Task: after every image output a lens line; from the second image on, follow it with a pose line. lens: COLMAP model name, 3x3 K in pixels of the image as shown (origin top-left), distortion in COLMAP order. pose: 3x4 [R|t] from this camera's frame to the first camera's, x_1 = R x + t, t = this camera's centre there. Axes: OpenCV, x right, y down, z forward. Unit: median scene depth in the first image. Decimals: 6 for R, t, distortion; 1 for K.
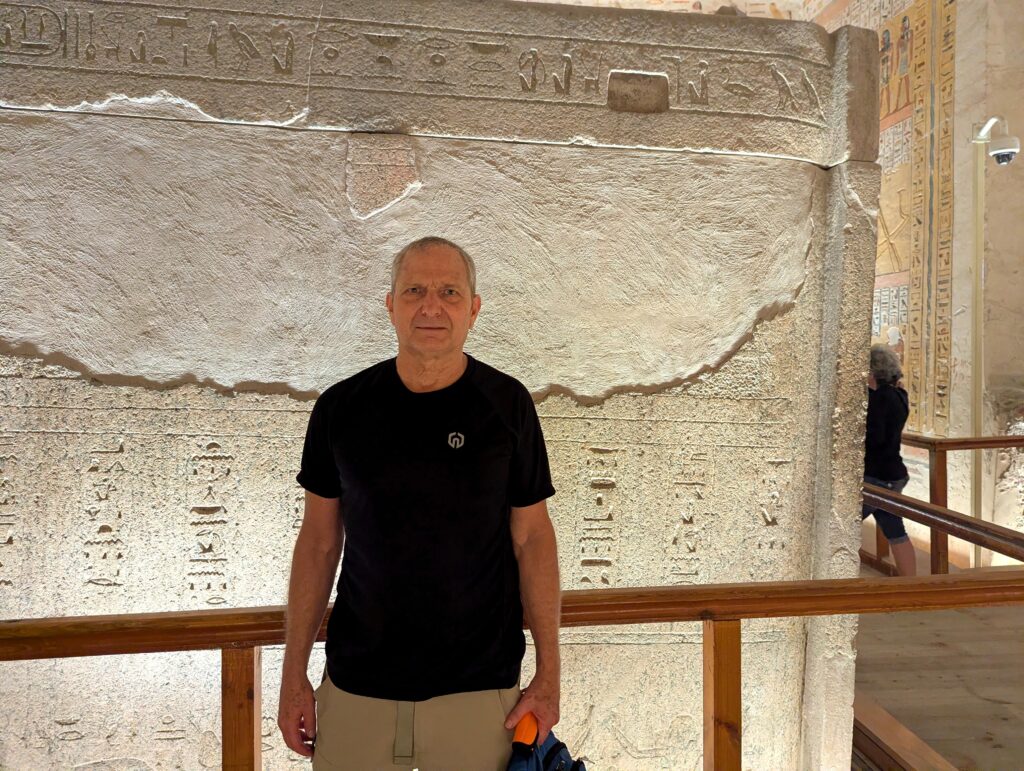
lens RADIAL K [[722.7, 0, 517.3], [0, 722.7, 360.8], [0, 0, 1]] dist [0.055289, -0.058955]
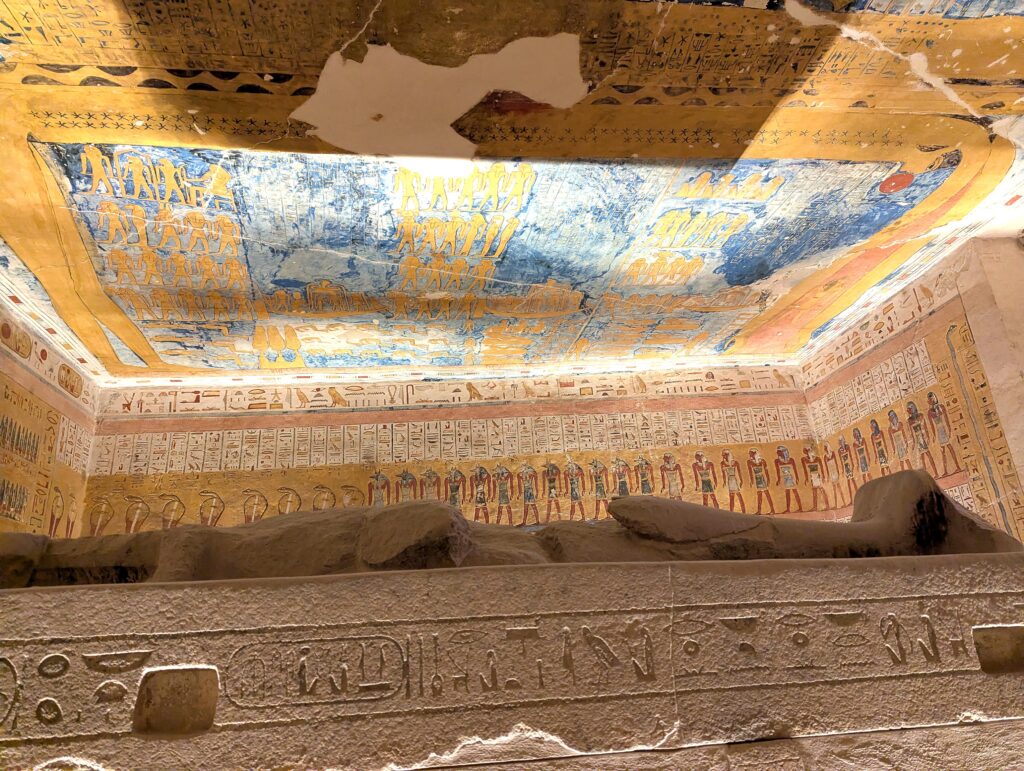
lens RADIAL K [[722.7, 0, 517.3], [0, 722.7, 360.8], [0, 0, 1]] dist [0.055289, -0.058955]
pose [[0.994103, -0.051519, 0.095420, -0.526382], [0.084726, 0.918211, -0.386923, -0.412833], [-0.067682, 0.392726, 0.917162, 0.067263]]
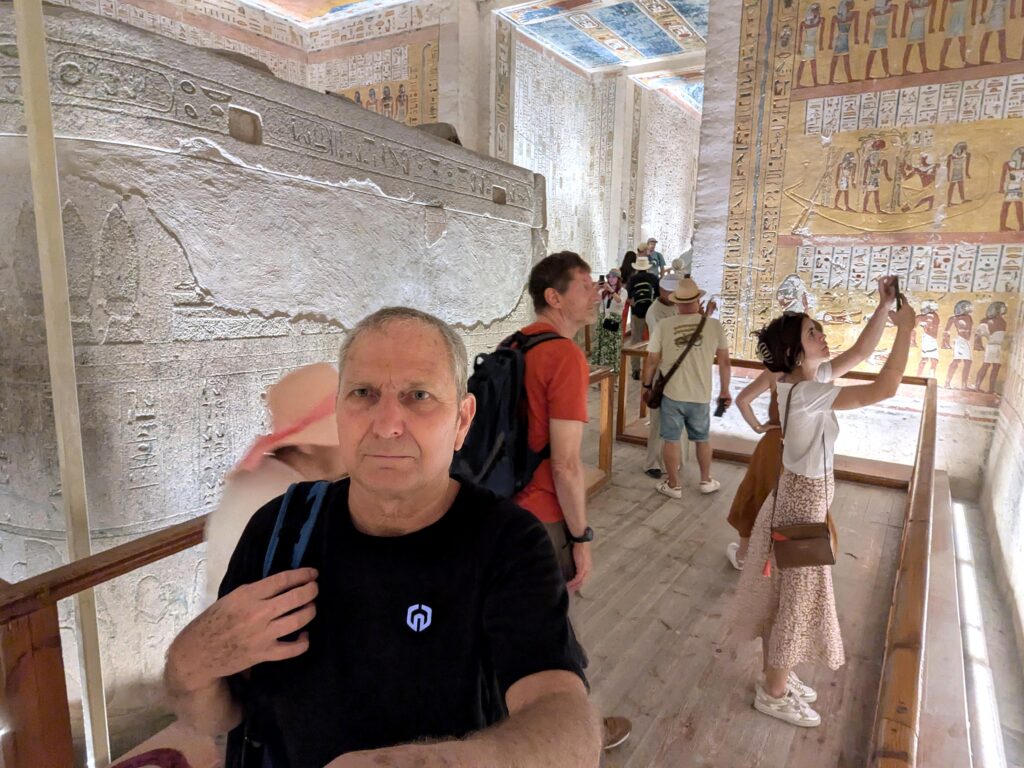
lens RADIAL K [[621.4, 0, 508.1], [0, 621.4, 371.4], [0, 0, 1]] dist [0.049316, -0.045362]
pose [[0.596004, -0.125083, 0.793179, -1.569695], [0.002231, 0.988047, 0.154137, -0.118057], [-0.802978, -0.090096, 0.589159, -0.293090]]
